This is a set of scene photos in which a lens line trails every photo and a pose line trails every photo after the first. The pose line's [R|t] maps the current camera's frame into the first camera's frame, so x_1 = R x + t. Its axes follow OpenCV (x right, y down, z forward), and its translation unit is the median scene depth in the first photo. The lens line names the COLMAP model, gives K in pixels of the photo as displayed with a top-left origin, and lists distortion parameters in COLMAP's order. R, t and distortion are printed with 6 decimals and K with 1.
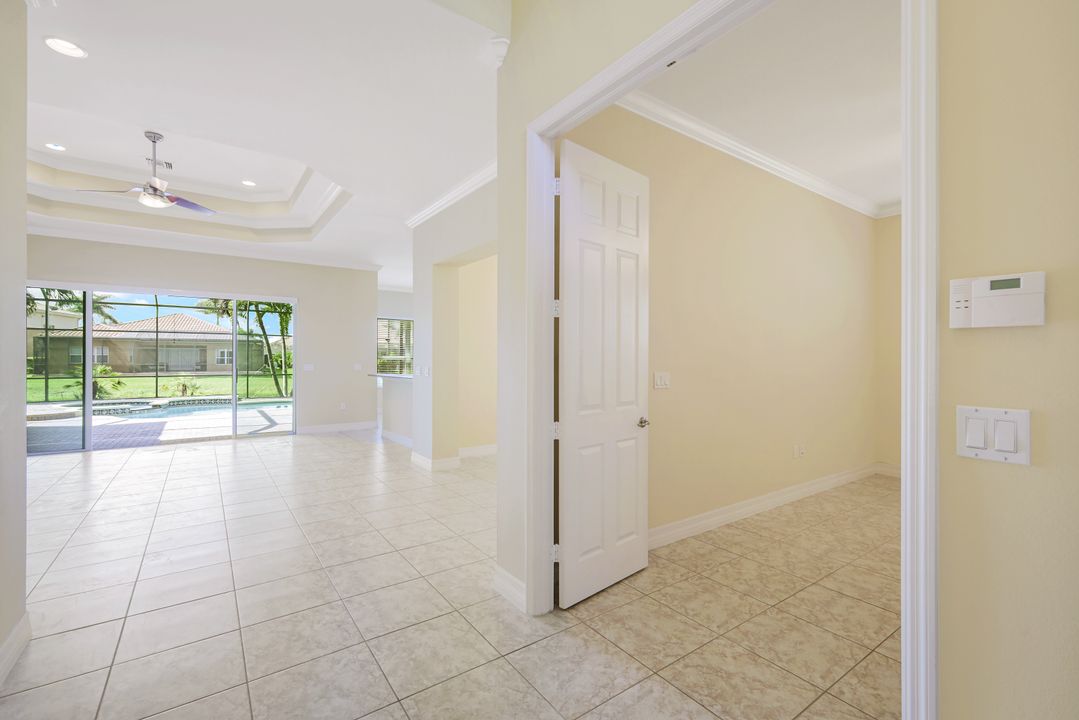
lens RADIAL K [[473.2, 0, 551.4], [0, 473.2, 361.4], [0, 0, 1]] dist [0.002691, -0.000447]
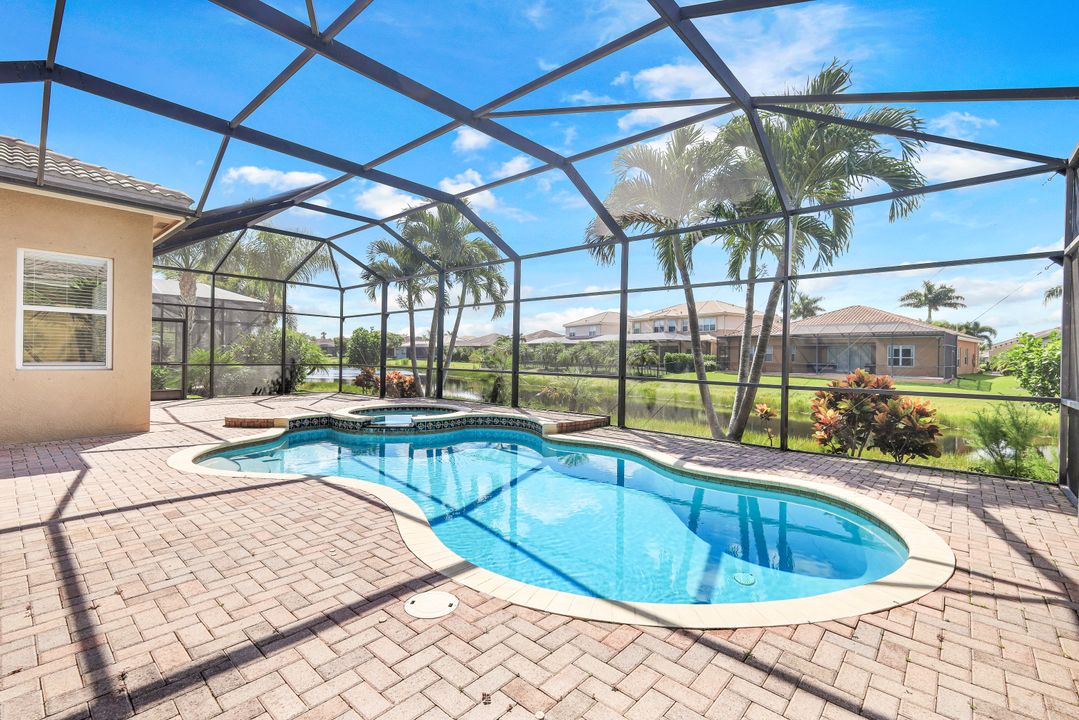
lens RADIAL K [[468.7, 0, 534.2], [0, 468.7, 358.9], [0, 0, 1]] dist [0.004169, -0.000208]
pose [[0.205647, 0.007703, -0.978596, -0.218633], [-0.018679, 0.999818, 0.003945, 0.010203], [0.978448, 0.017468, 0.205754, 0.869212]]
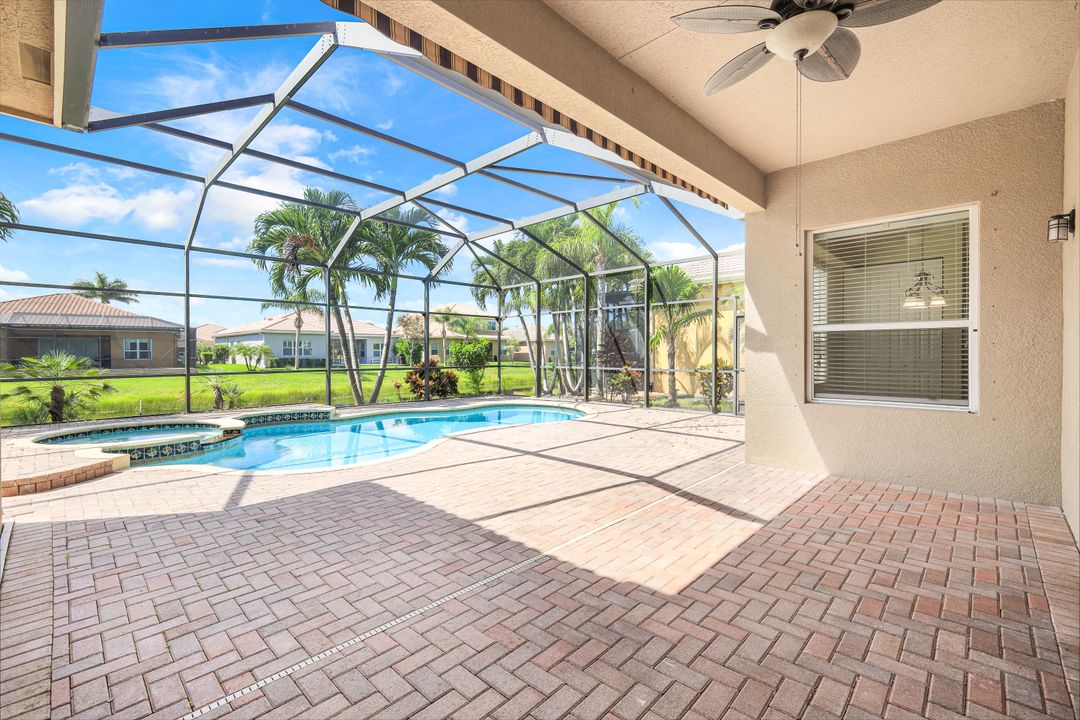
lens RADIAL K [[469.1, 0, 542.9], [0, 469.1, 353.1], [0, 0, 1]] dist [0.004169, -0.000208]
pose [[0.986029, -0.006508, 0.166446, -0.497713], [0.007015, 0.999972, -0.002459, 0.009864], [-0.166425, 0.003592, 0.986048, 0.373673]]
